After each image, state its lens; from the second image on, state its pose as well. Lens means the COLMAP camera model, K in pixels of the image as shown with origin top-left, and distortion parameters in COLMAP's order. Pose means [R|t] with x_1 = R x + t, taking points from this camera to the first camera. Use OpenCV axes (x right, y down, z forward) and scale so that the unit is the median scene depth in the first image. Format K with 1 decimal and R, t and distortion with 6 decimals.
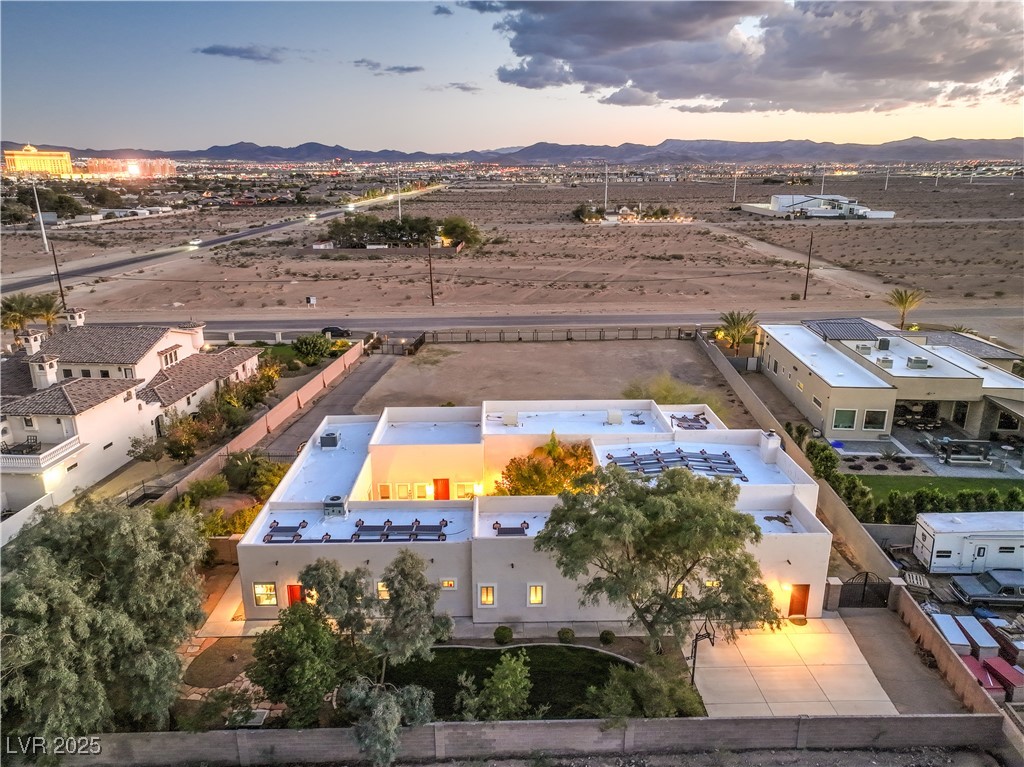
lens RADIAL K [[733.0, 0, 521.8], [0, 733.0, 384.3], [0, 0, 1]] dist [0.004205, 0.010876]
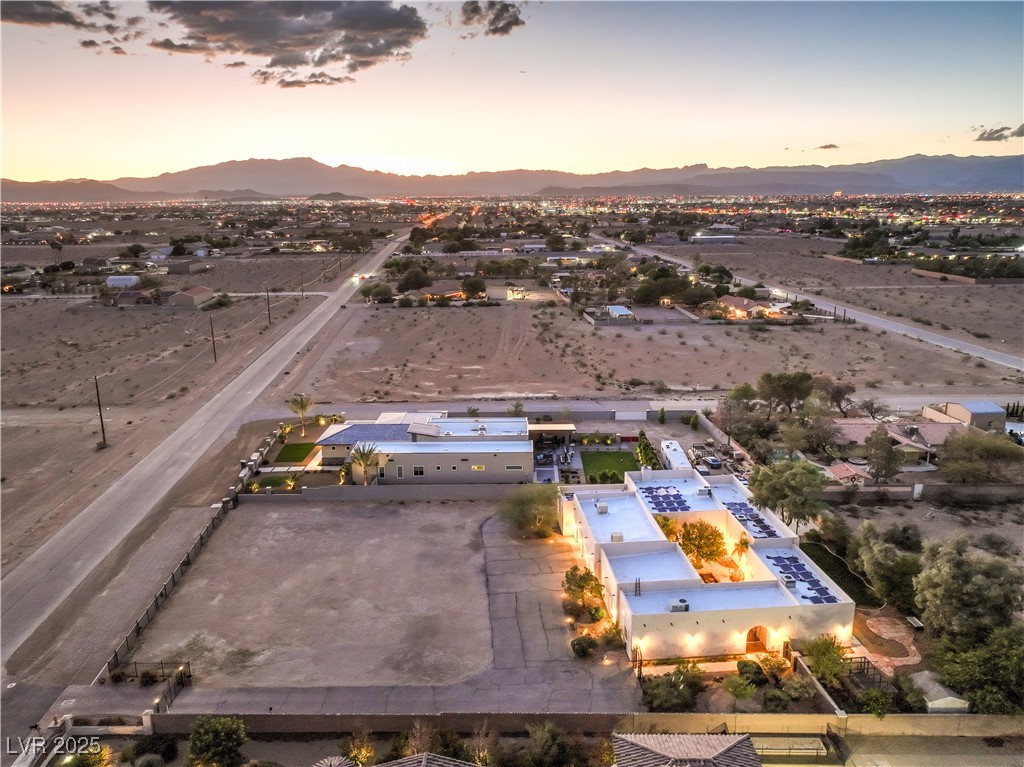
lens RADIAL K [[727.0, 0, 535.0], [0, 727.0, 400.7], [0, 0, 1]] dist [0.014247, 0.008186]
pose [[-0.080141, -0.259018, 0.962542, -0.524016], [0.284972, 0.919390, 0.271133, -0.253777], [-0.955180, 0.296026, 0.000132, 0.442834]]
